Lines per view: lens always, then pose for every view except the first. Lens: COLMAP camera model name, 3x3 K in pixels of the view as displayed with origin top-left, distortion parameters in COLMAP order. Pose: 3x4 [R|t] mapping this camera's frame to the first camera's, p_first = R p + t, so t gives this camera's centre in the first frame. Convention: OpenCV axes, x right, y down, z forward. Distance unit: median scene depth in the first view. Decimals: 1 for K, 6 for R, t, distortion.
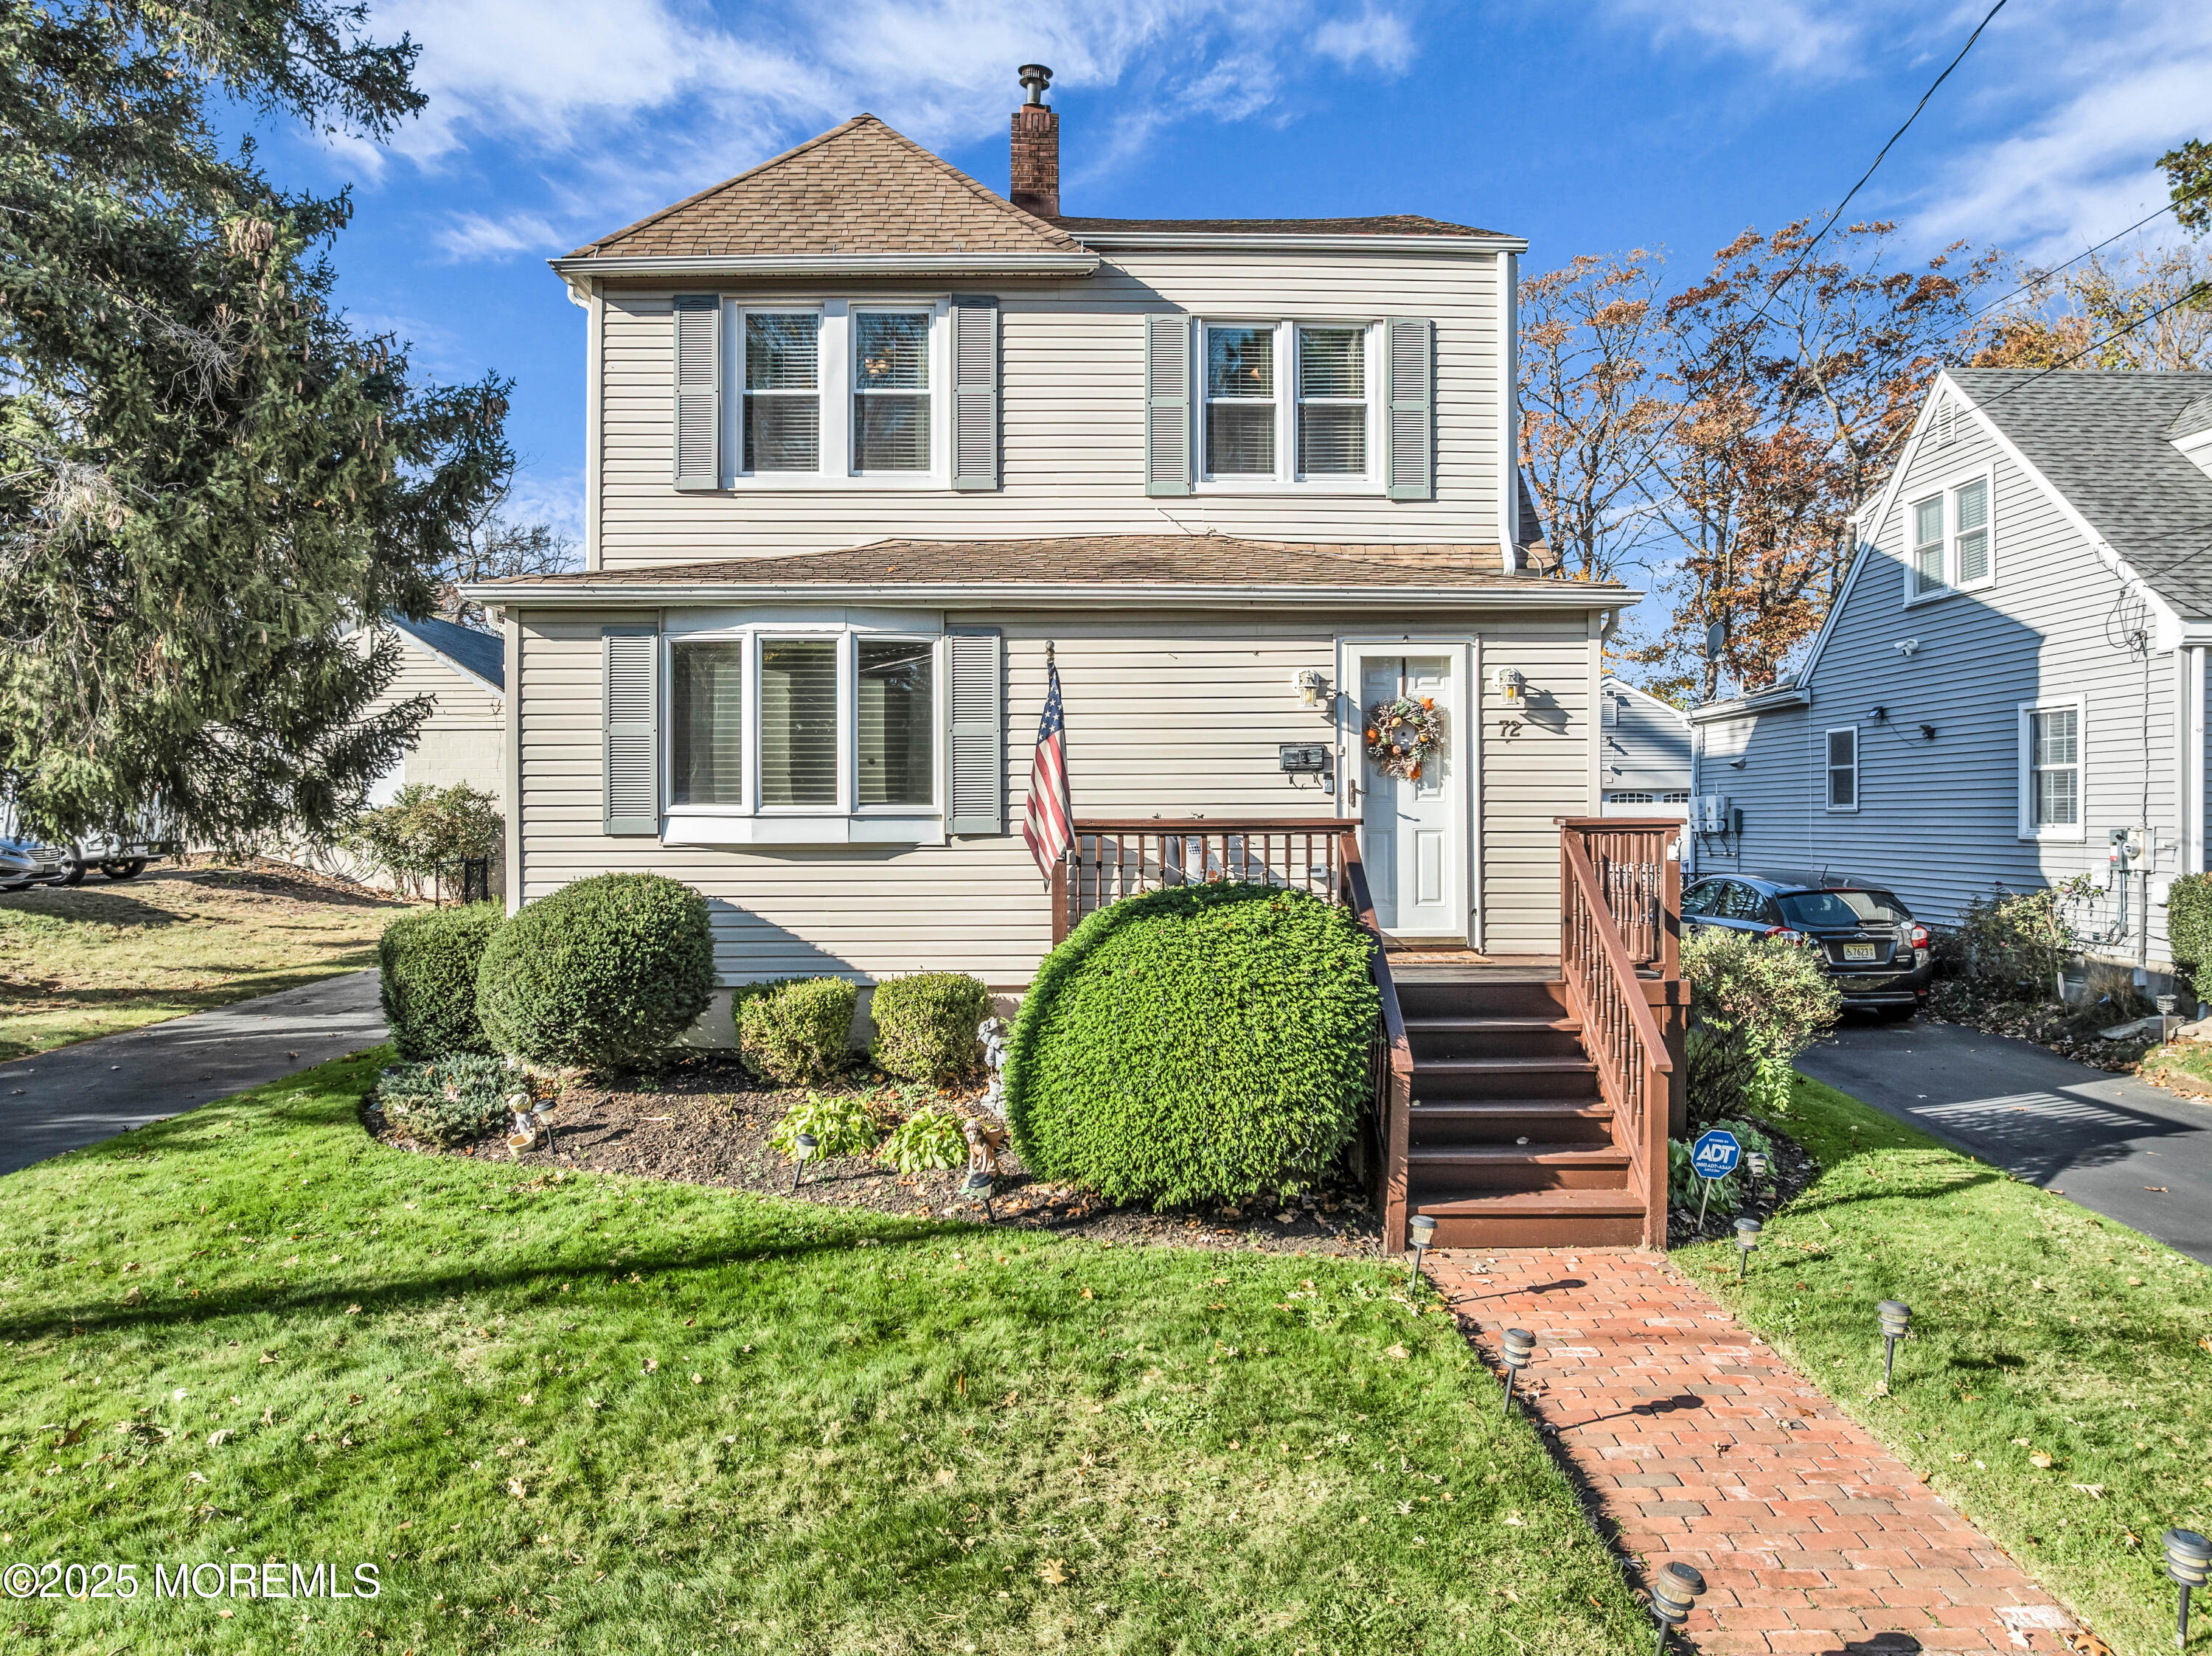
lens RADIAL K [[1570.6, 0, 1102.3], [0, 1570.6, 822.2], [0, 0, 1]] dist [-0.036069, -0.000819]
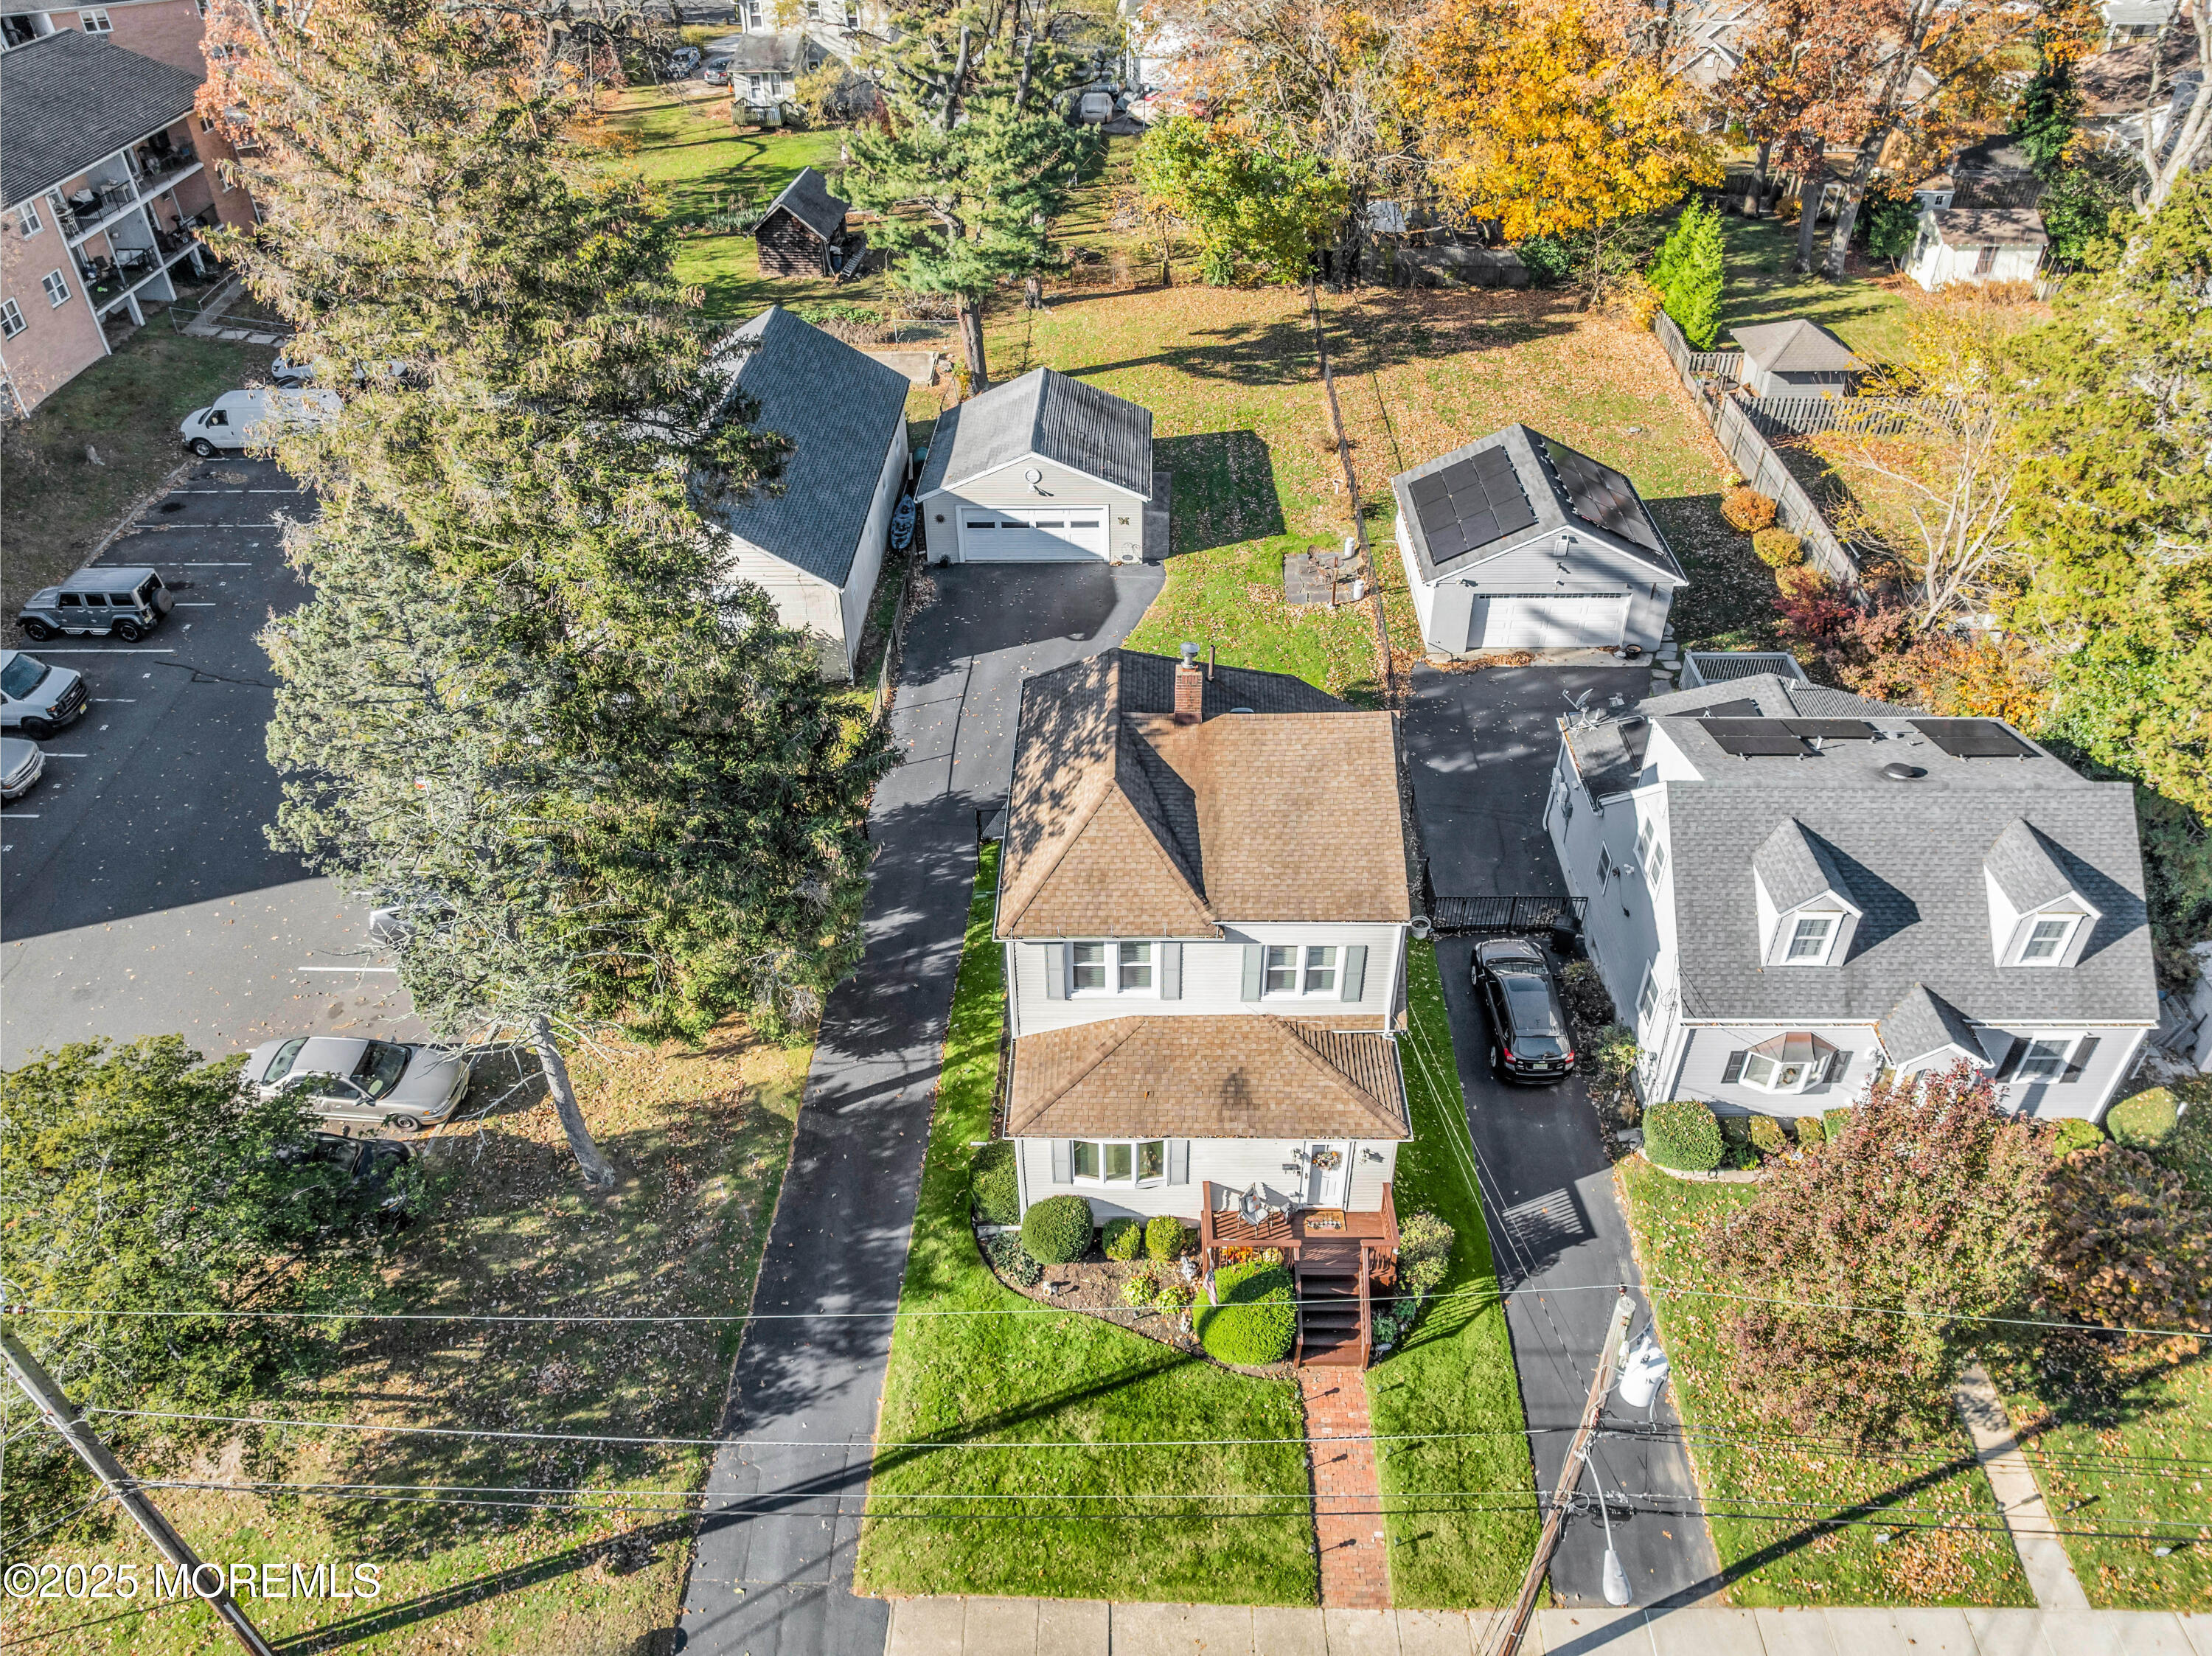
lens RADIAL K [[1570.6, 0, 1112.8], [0, 1570.6, 835.0], [0, 0, 1]] dist [-0.036069, -0.000819]
pose [[0.999370, 0.008002, -0.034576, -0.086525], [0.014811, 0.791316, 0.611228, -1.900105], [0.032252, -0.611355, 0.790699, -0.768101]]
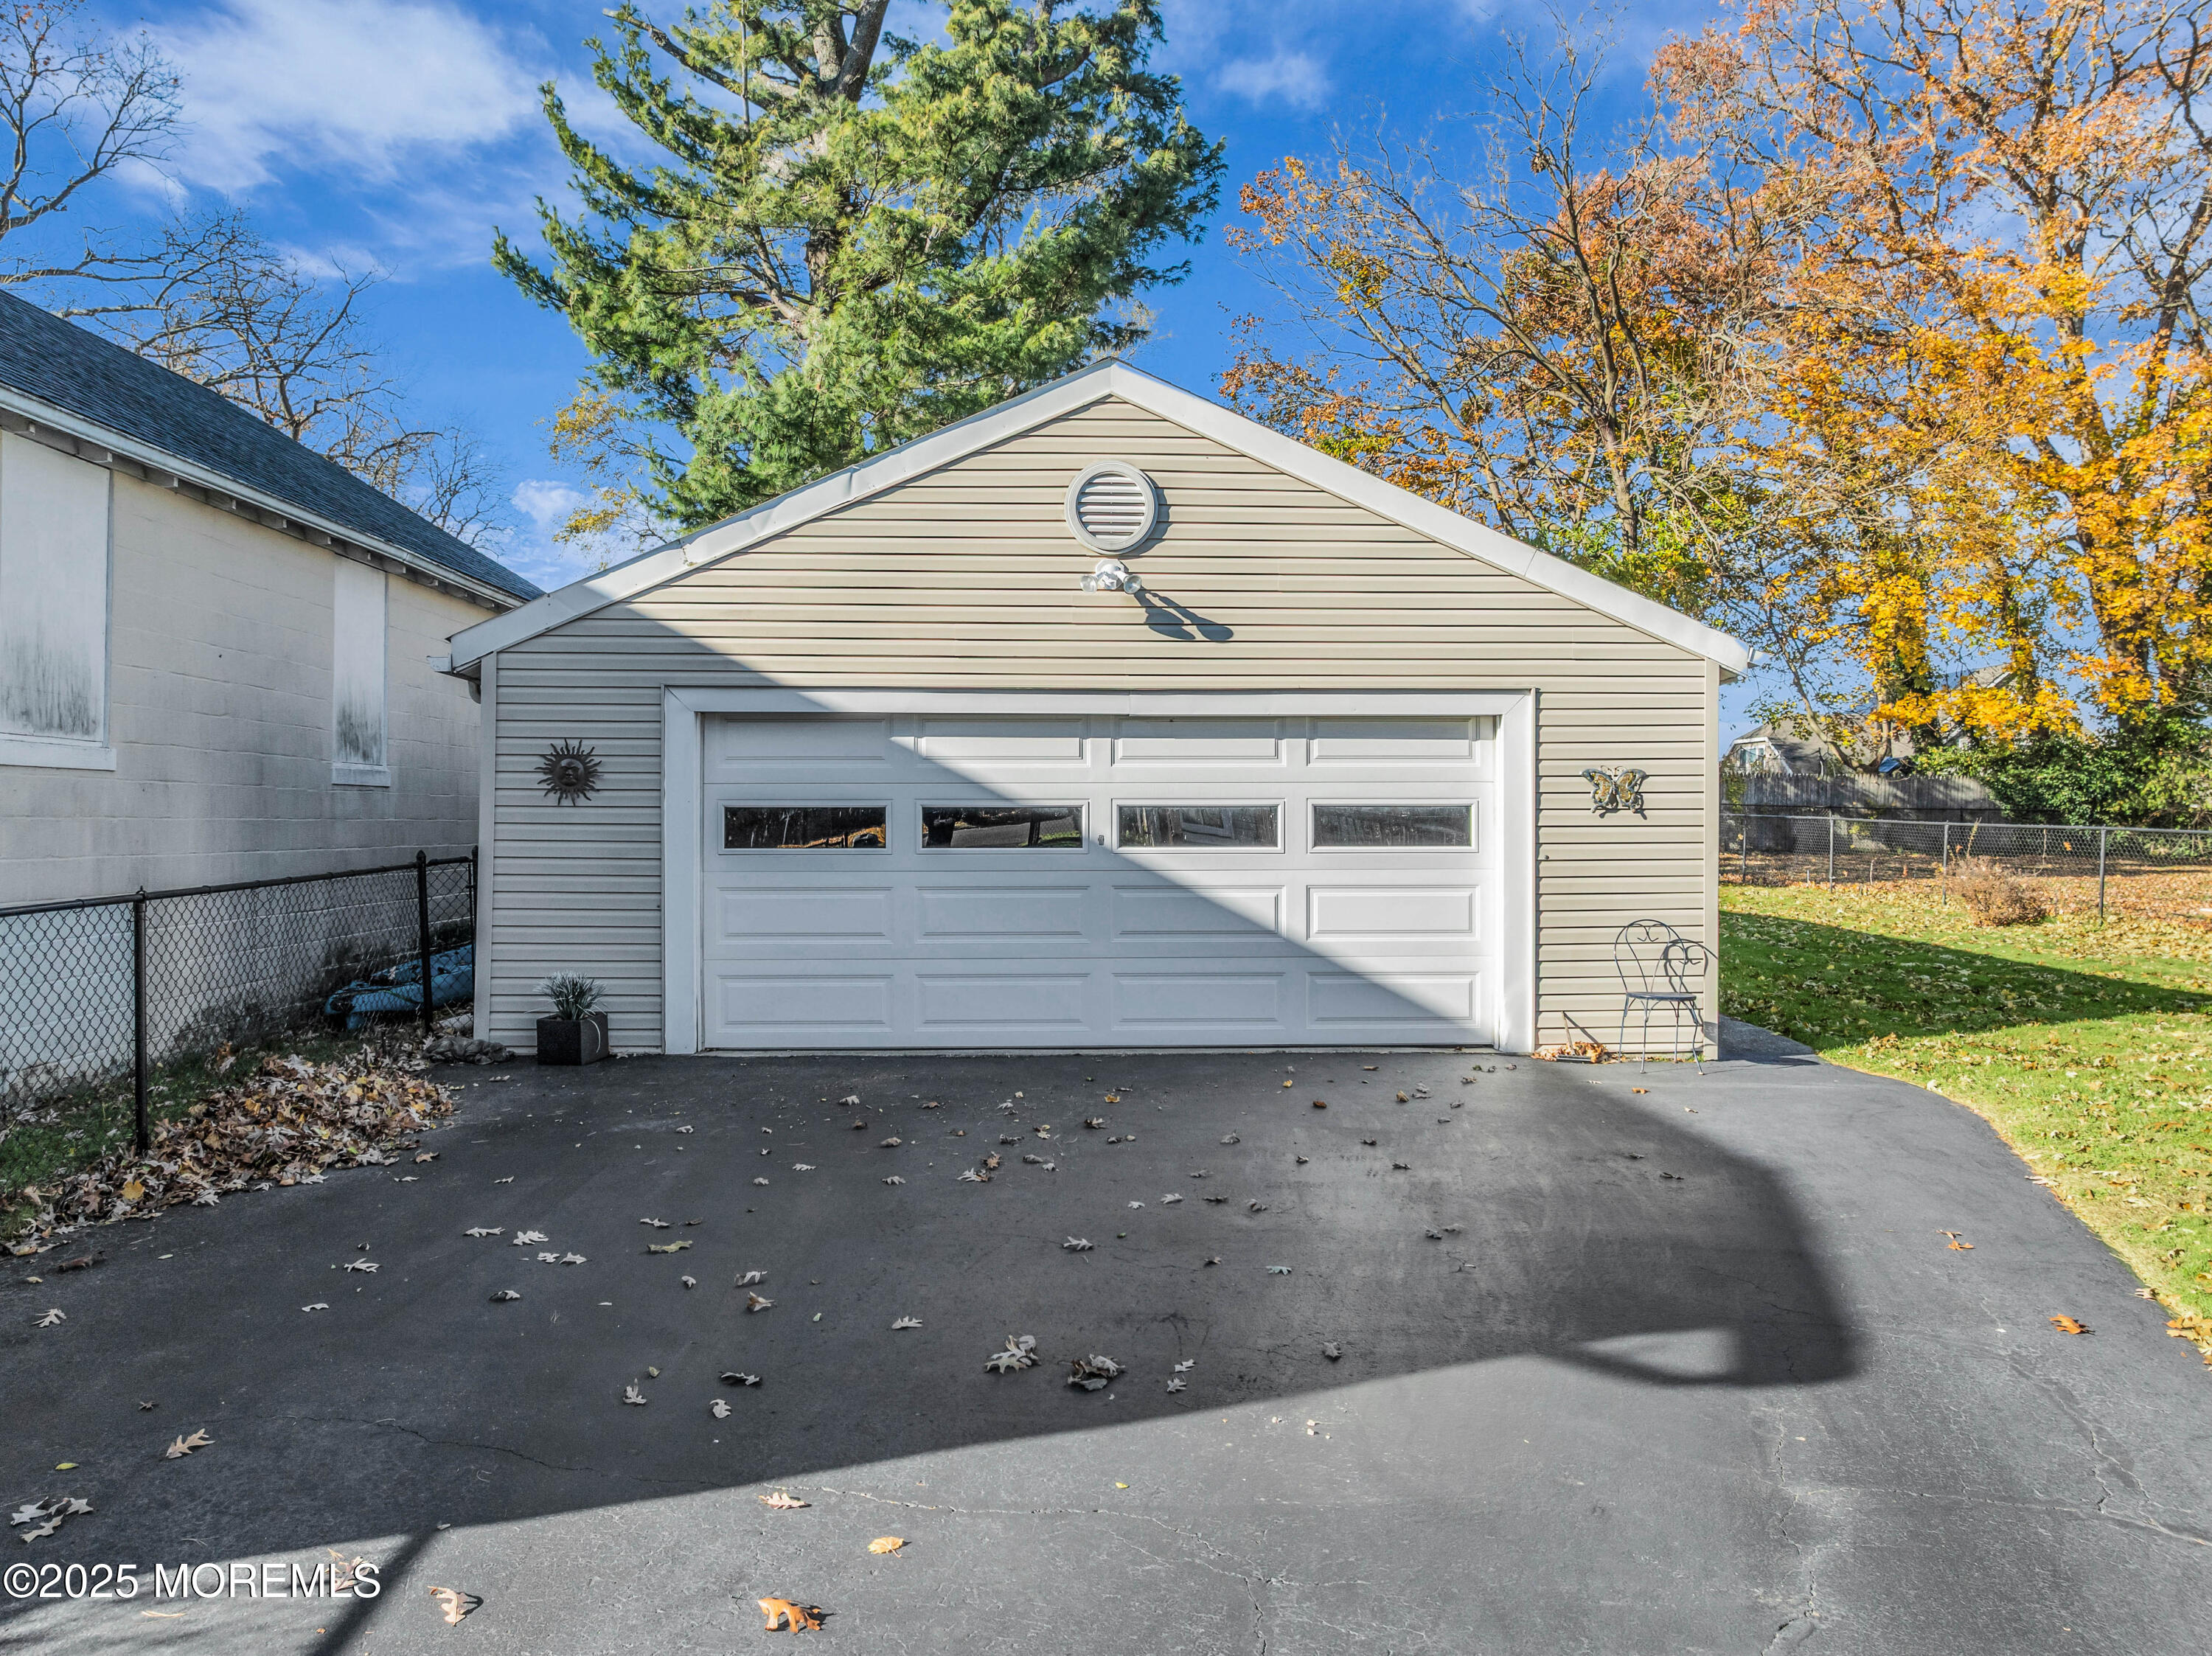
lens RADIAL K [[1570.6, 0, 1110.1], [0, 1570.6, 824.2], [0, 0, 1]] dist [-0.036069, -0.000819]
pose [[0.999749, 0.004236, 0.022021, -0.462325], [-0.004312, 0.999985, 0.003375, -0.005693], [-0.022006, -0.003469, 0.999752, 2.293078]]
